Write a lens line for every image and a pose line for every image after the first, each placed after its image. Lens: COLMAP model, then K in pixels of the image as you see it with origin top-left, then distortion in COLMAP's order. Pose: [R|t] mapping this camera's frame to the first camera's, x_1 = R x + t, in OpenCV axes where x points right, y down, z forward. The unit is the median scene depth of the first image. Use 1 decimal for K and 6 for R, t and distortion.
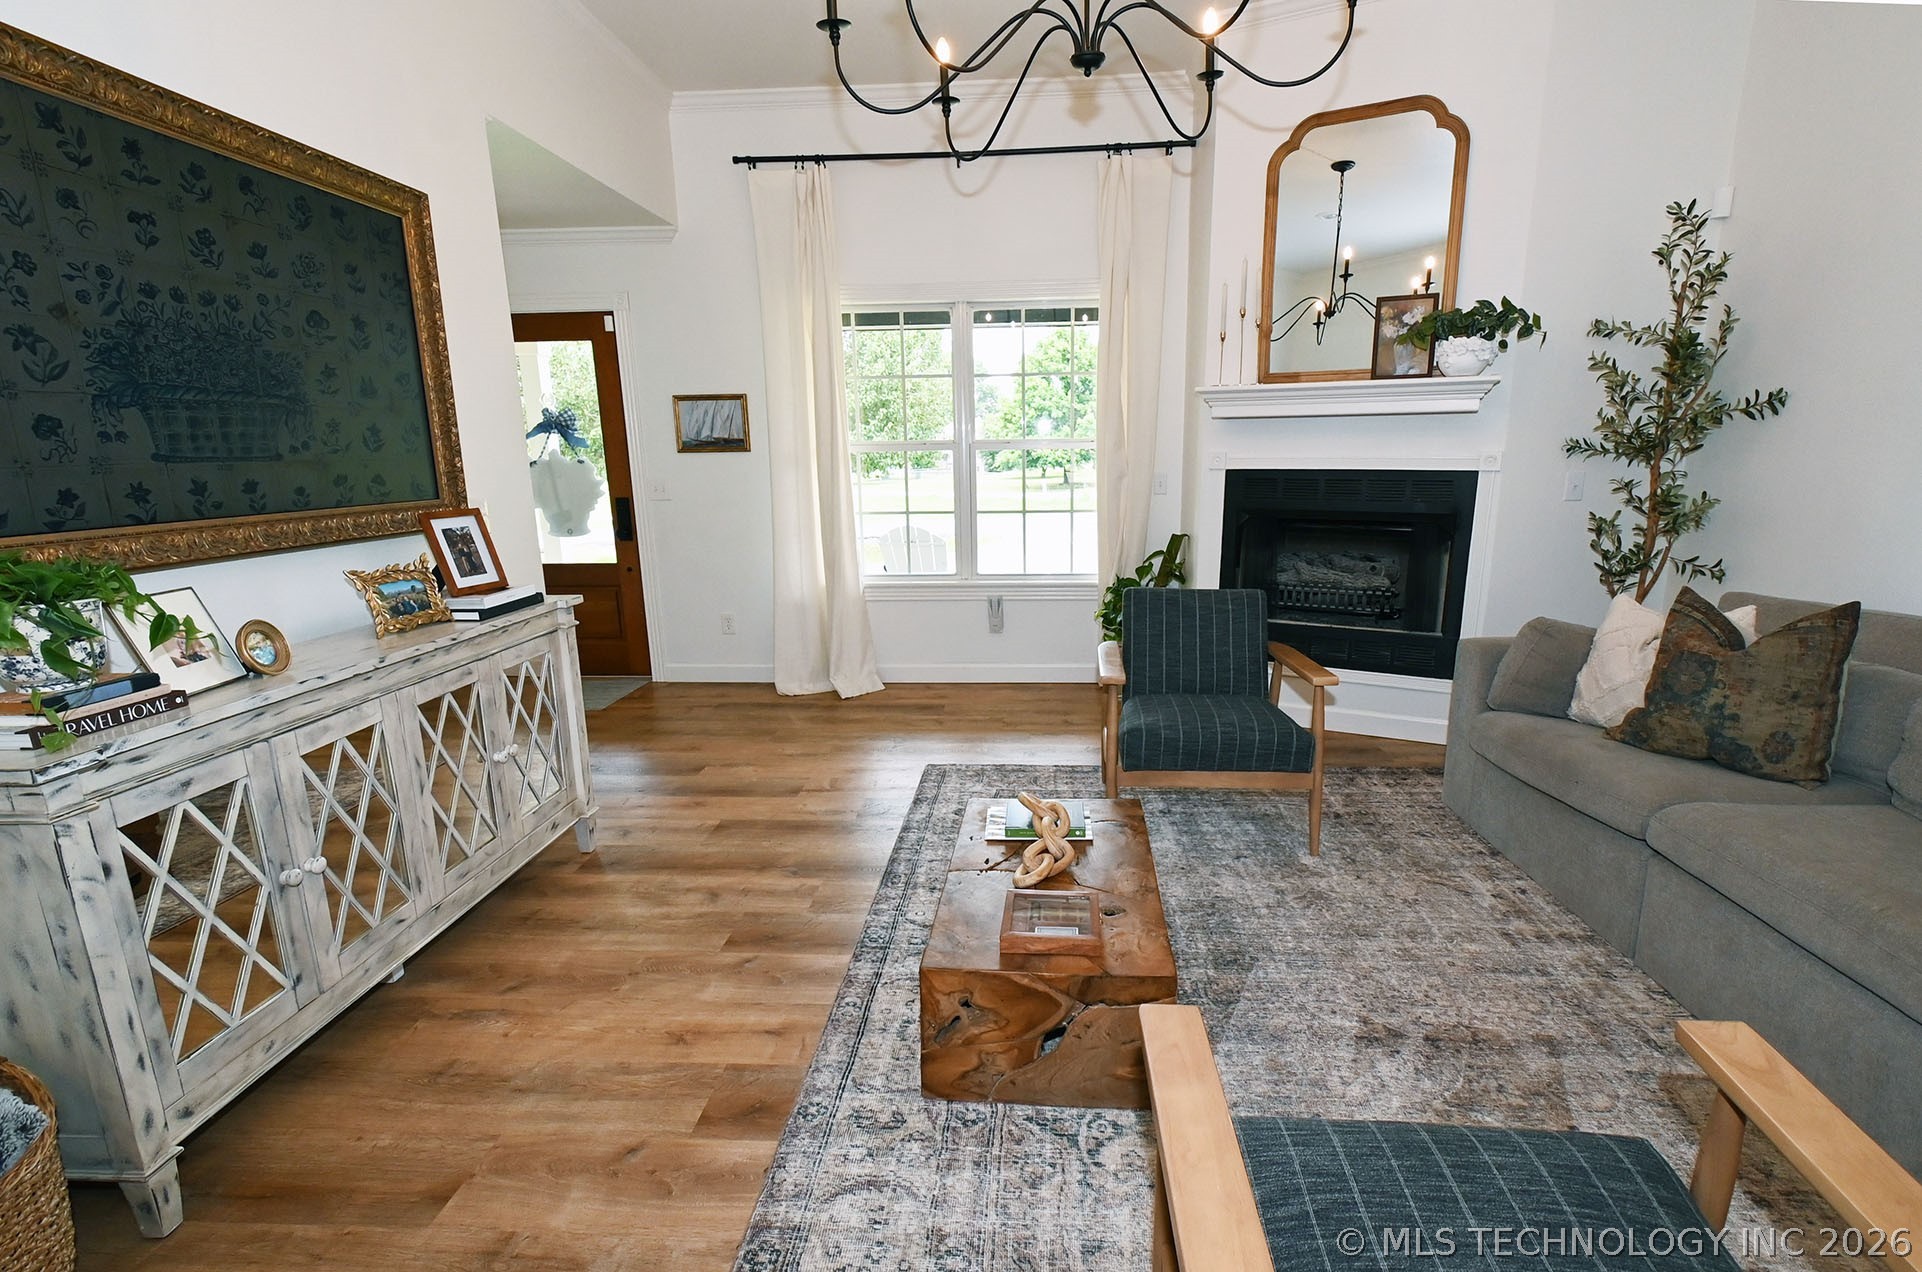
lens RADIAL K [[899.7, 0, 992.7], [0, 899.7, 648.6], [0, 0, 1]] dist [0.011626, -0.007983]
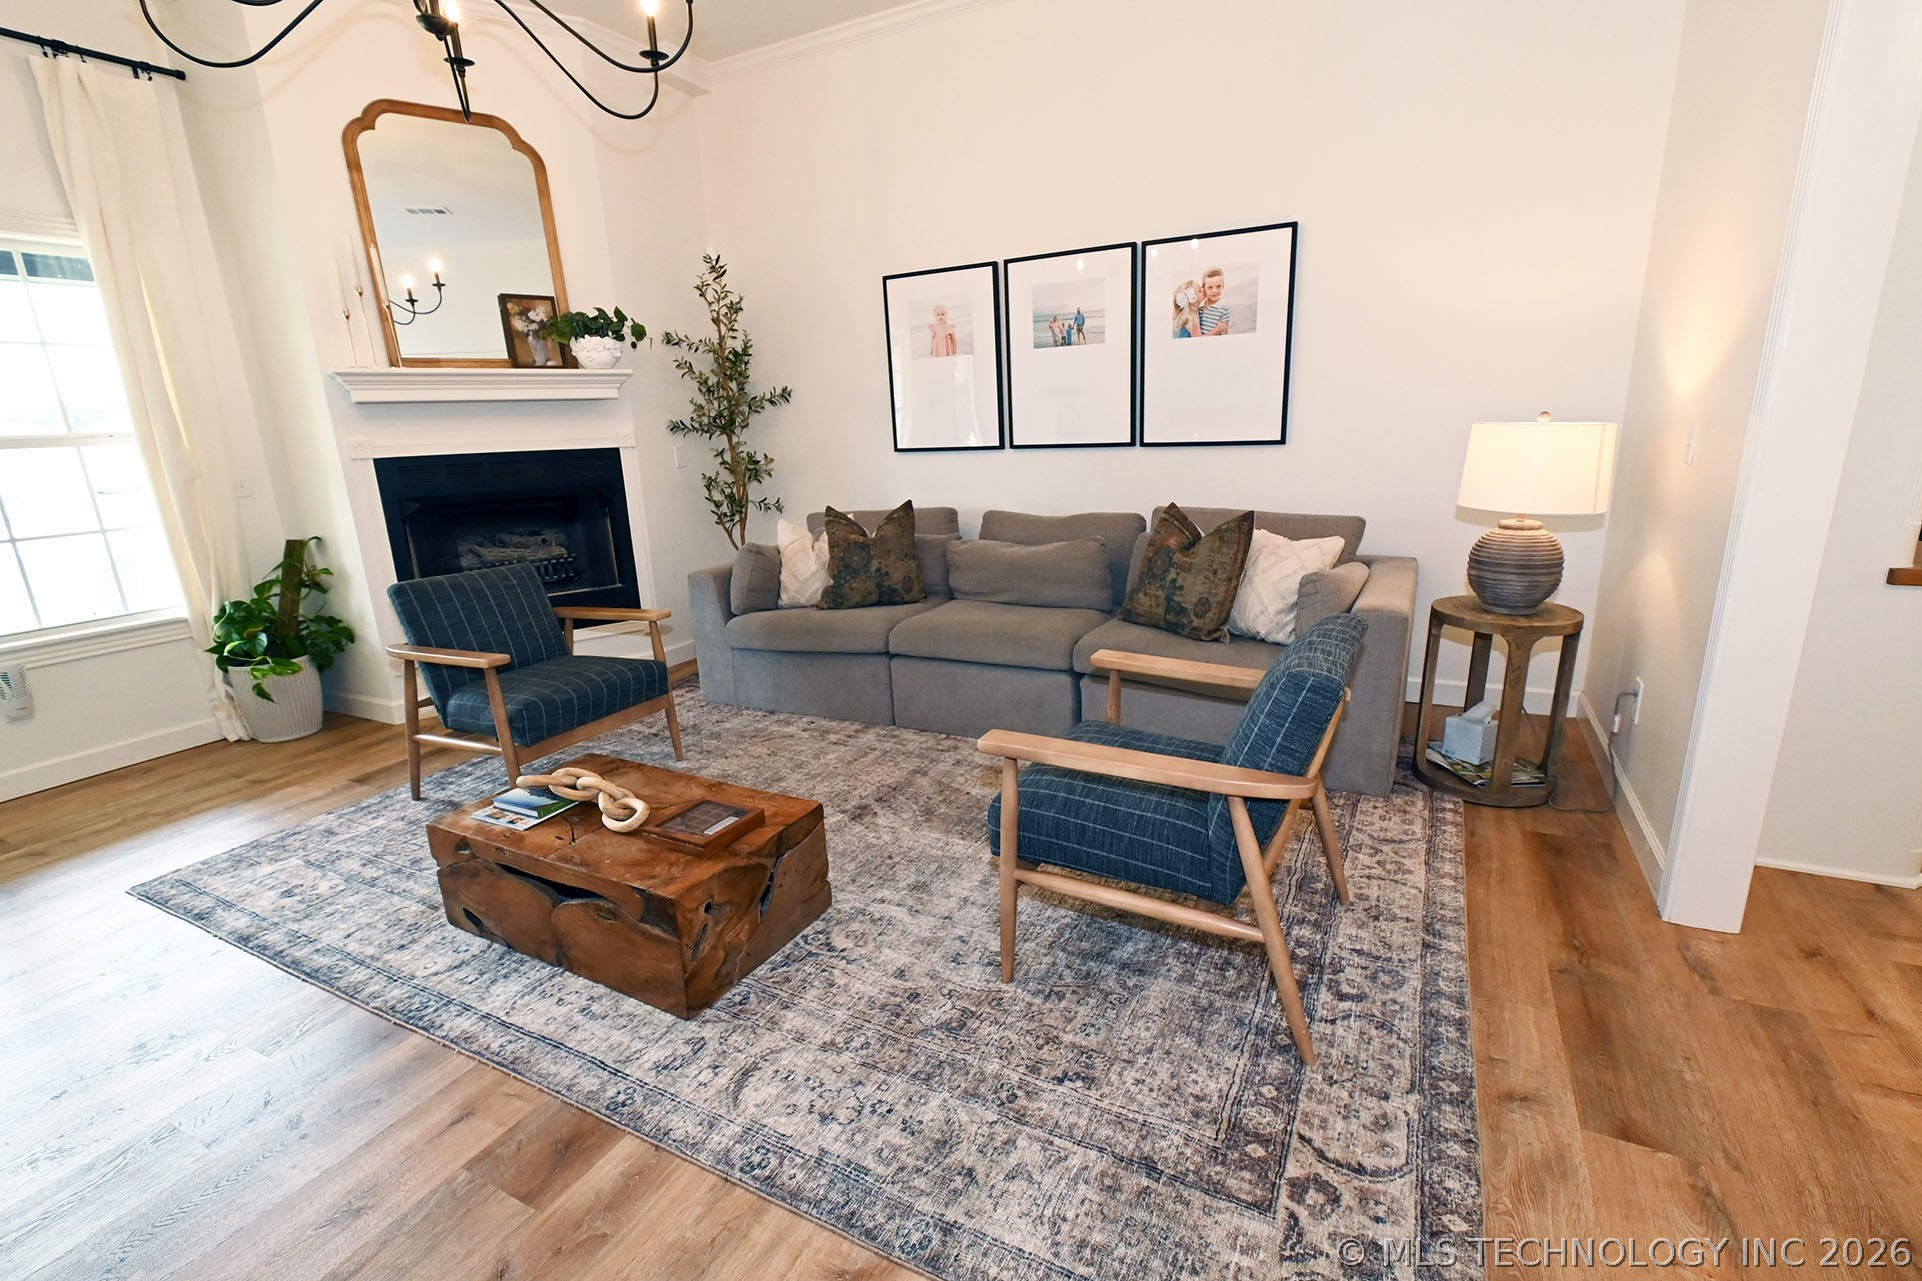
lens RADIAL K [[854.8, 0, 972.0], [0, 854.8, 641.0], [0, 0, 1]] dist [0.003568, -0.000683]
pose [[0.404954, -0.233465, 0.884028, -0.570190], [0.236203, 0.960745, 0.145525, 0.000891], [-0.883301, 0.149879, 0.444203, 0.150130]]
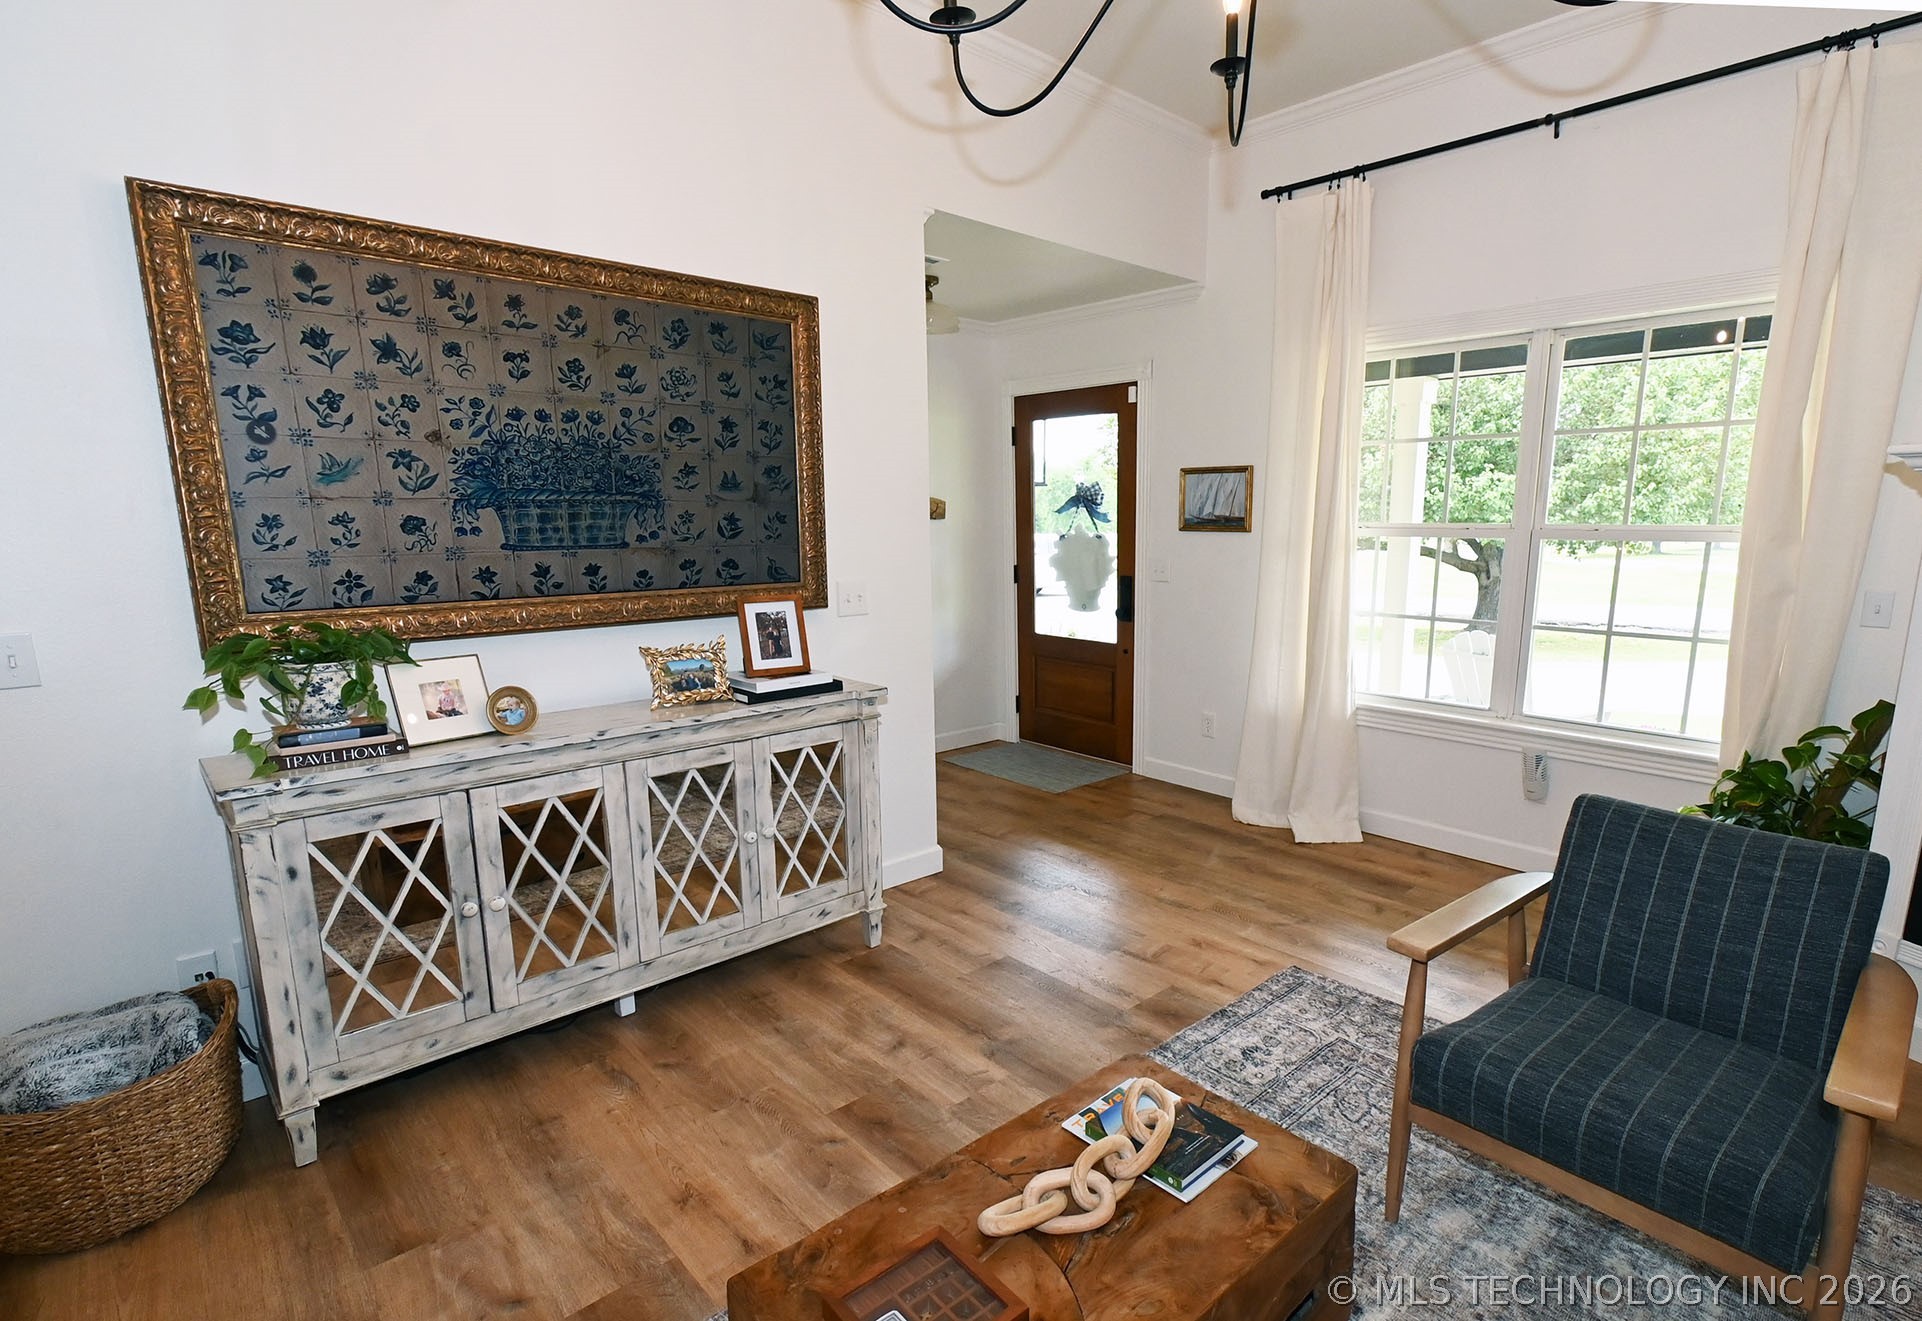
lens RADIAL K [[954.4, 0, 1019.4], [0, 954.4, 693.1], [0, 0, 1]] dist [0.003951, -0.000091]
pose [[0.734538, 0.140828, -0.663794, 0.406355], [-0.157296, 0.986920, 0.035321, -0.137192], [0.660085, 0.078467, 0.747081, 0.400024]]
